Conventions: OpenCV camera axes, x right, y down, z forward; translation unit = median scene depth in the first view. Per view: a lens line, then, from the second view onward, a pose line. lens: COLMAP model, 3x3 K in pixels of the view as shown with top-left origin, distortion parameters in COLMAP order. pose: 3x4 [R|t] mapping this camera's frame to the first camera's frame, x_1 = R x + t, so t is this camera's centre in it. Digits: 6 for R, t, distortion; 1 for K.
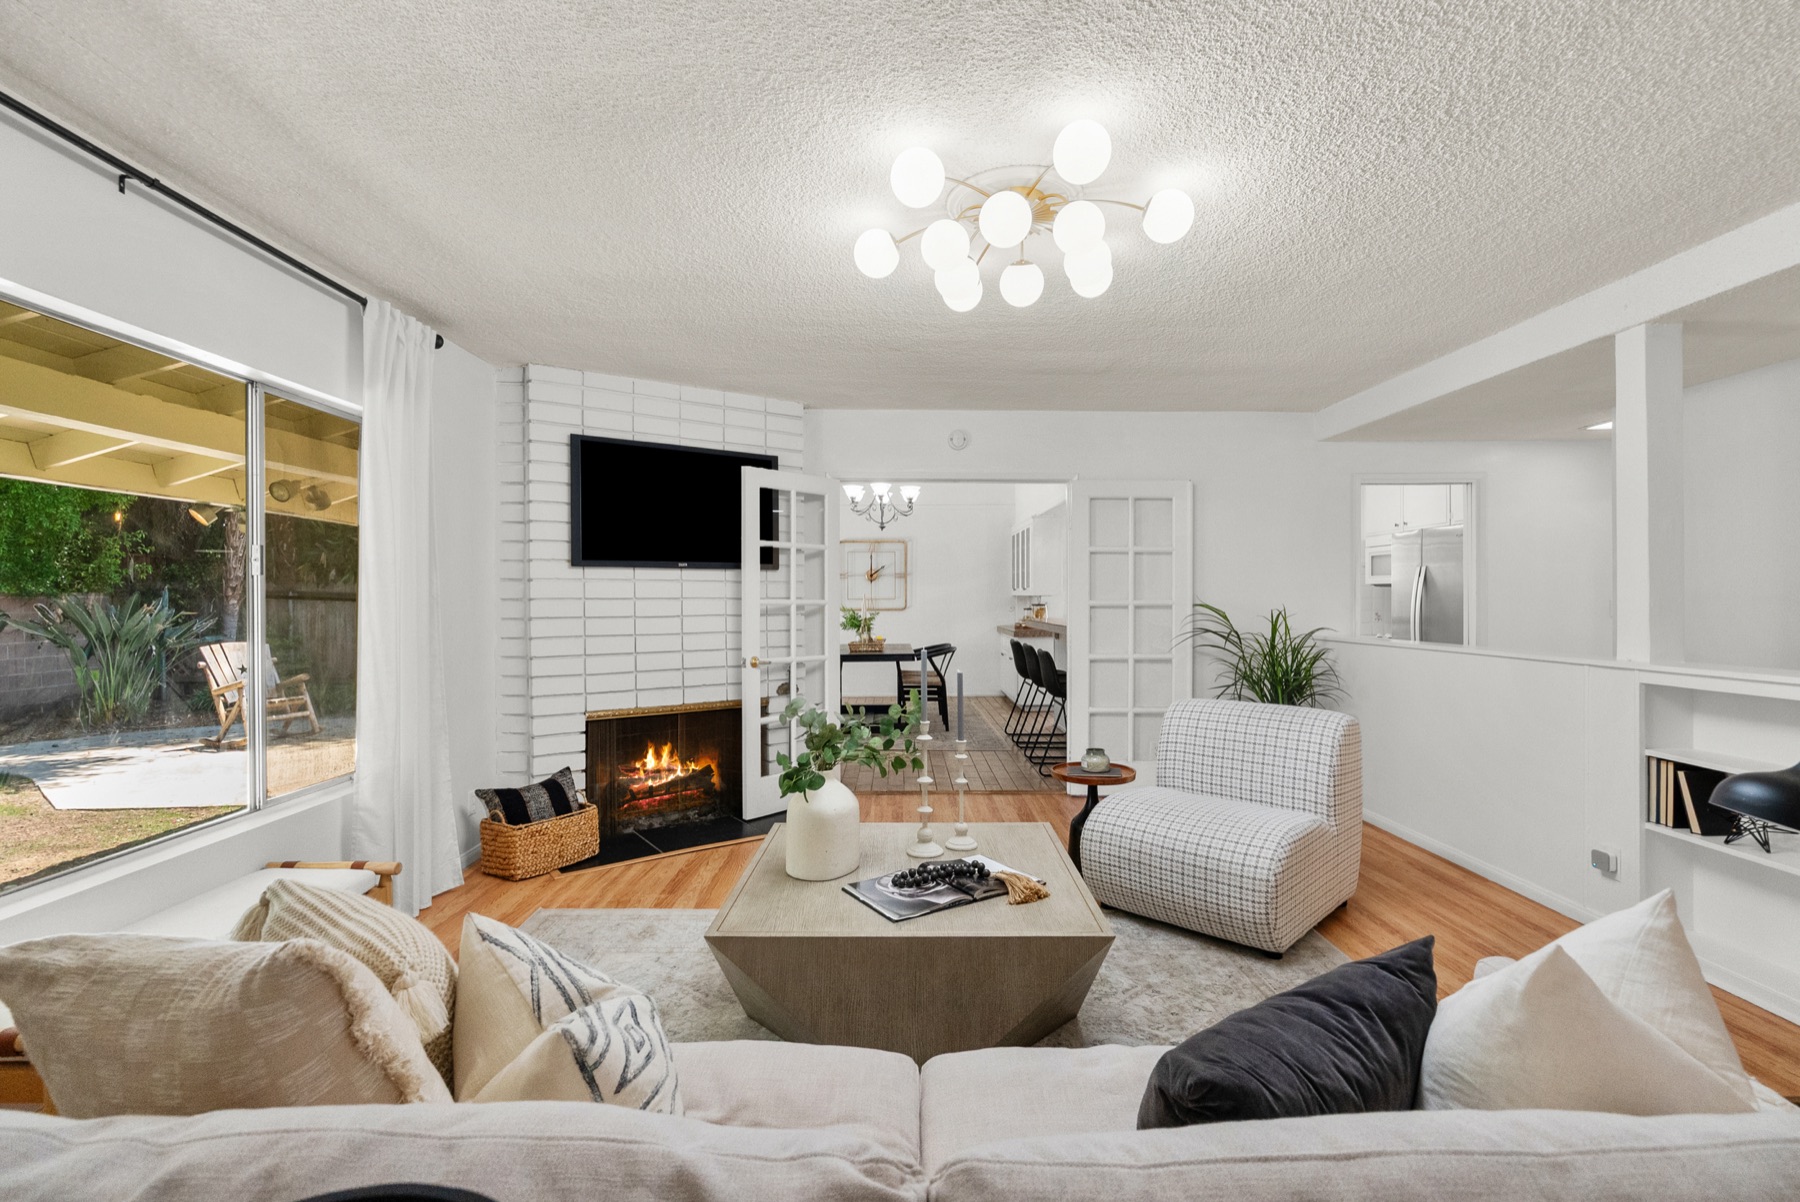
lens RADIAL K [[828.4, 0, 894.4], [0, 828.4, 599.2], [0, 0, 1]] dist [-0.003347, 0.002709]
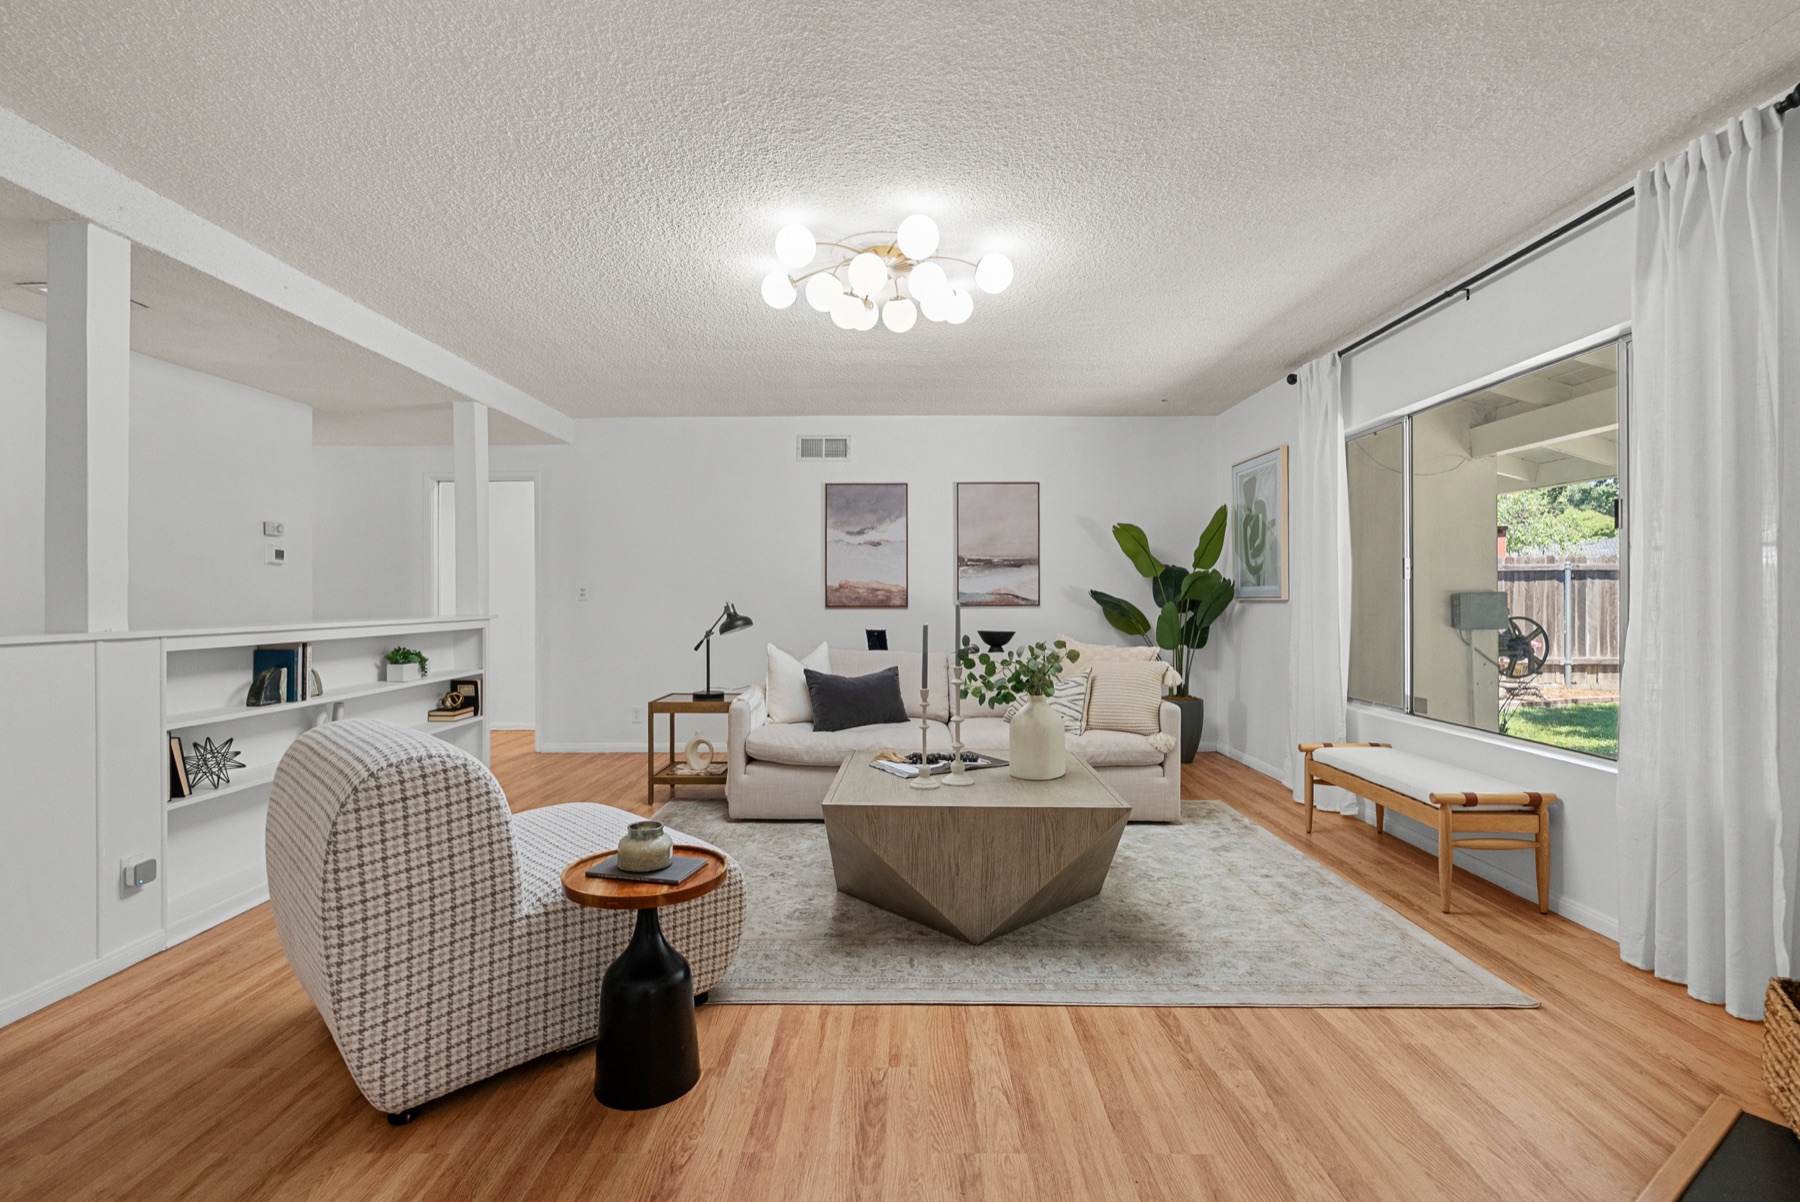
lens RADIAL K [[828.4, 0, 903.5], [0, 828.4, 602.2], [0, 0, 1]] dist [-0.003347, 0.002709]
pose [[-0.999983, 0.005399, 0.002078, 0.064497], [0.005412, 0.999964, 0.006594, 0.030866], [-0.002043, 0.006605, -0.999976, 1.262110]]
